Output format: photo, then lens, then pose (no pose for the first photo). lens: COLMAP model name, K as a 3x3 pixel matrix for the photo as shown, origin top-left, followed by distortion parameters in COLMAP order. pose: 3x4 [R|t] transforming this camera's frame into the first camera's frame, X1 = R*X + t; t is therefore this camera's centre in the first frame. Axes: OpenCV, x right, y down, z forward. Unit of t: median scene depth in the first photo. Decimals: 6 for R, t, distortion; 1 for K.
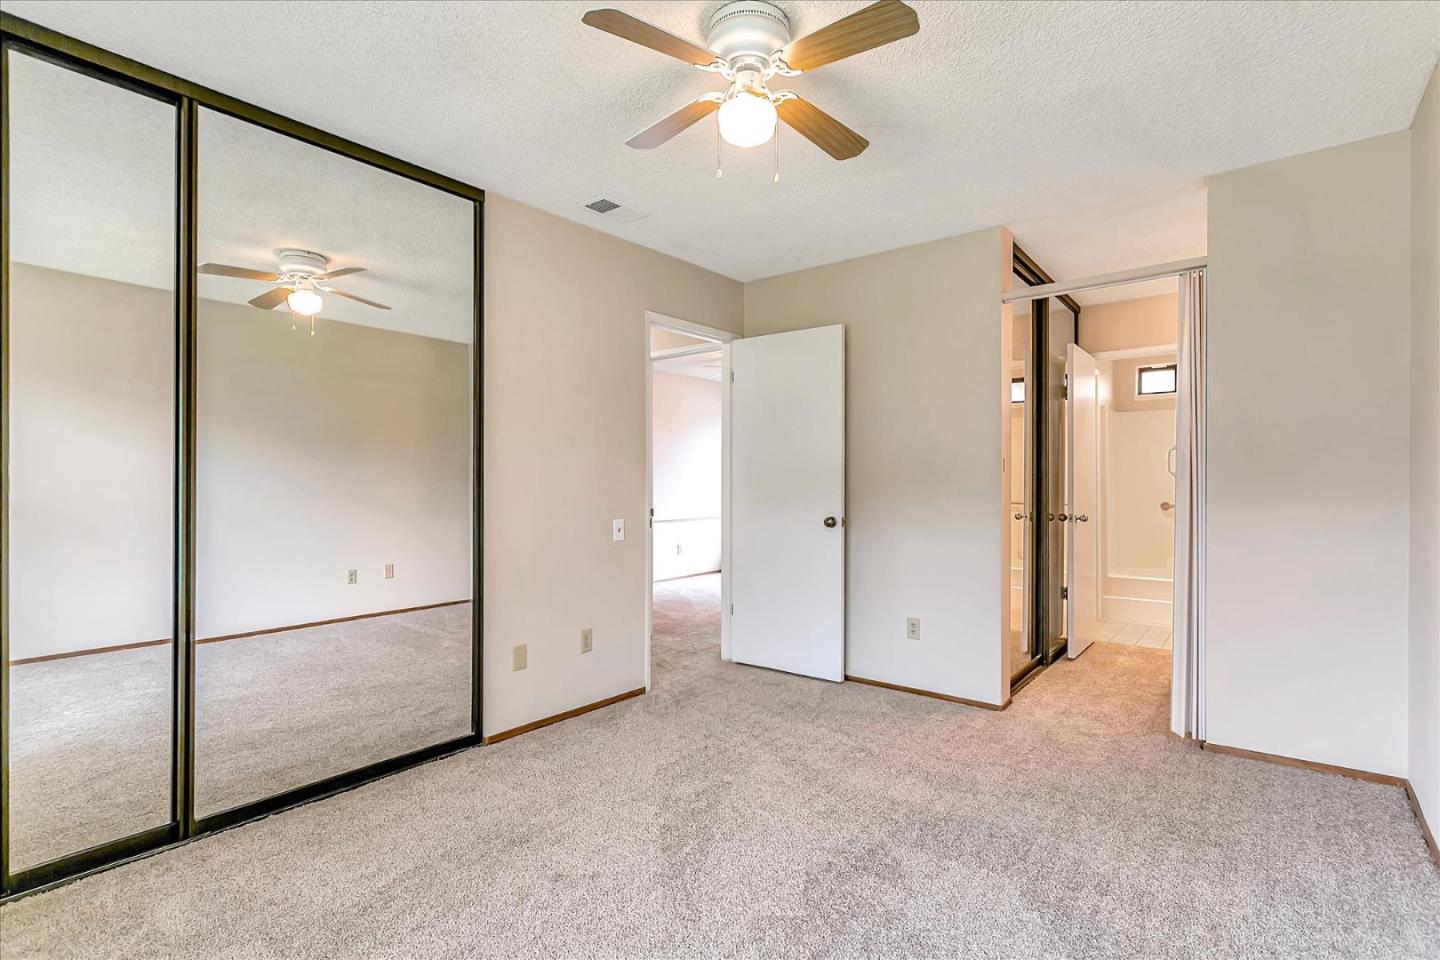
lens RADIAL K [[679.7, 0, 715.7], [0, 679.7, 477.0], [0, 0, 1]] dist [-0.001917, 0.000057]
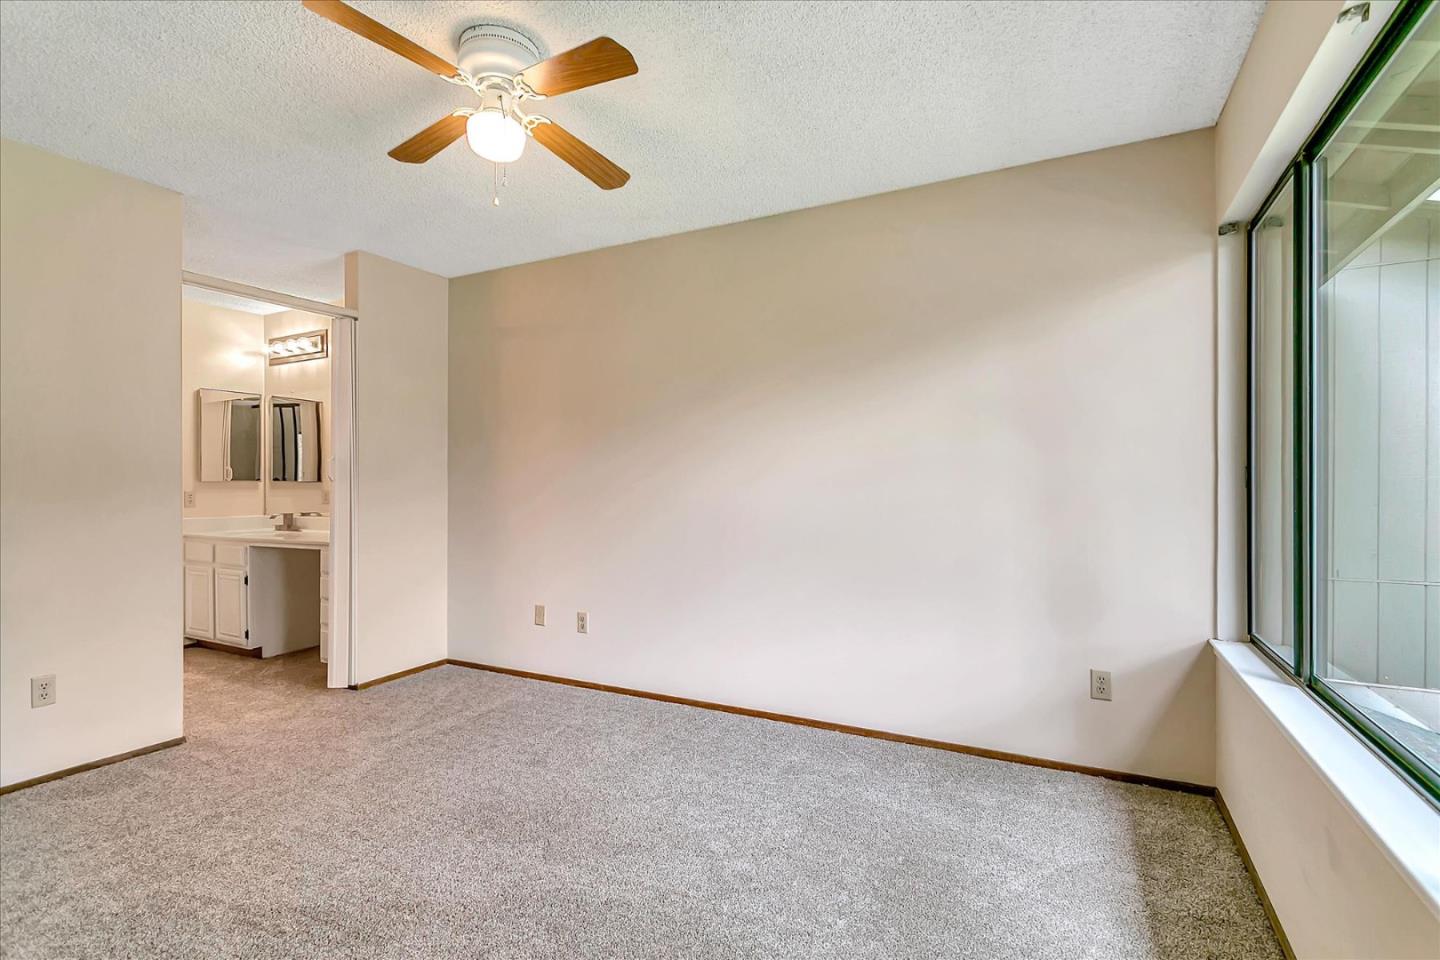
lens RADIAL K [[711.9, 0, 716.1], [0, 711.9, 483.4], [0, 0, 1]] dist [-0.001753, -0.000087]
pose [[-0.181885, -0.005383, 0.983305, -0.702950], [-0.000543, 0.999985, 0.005373, 0.004263], [-0.983320, 0.000443, -0.181885, 0.565346]]
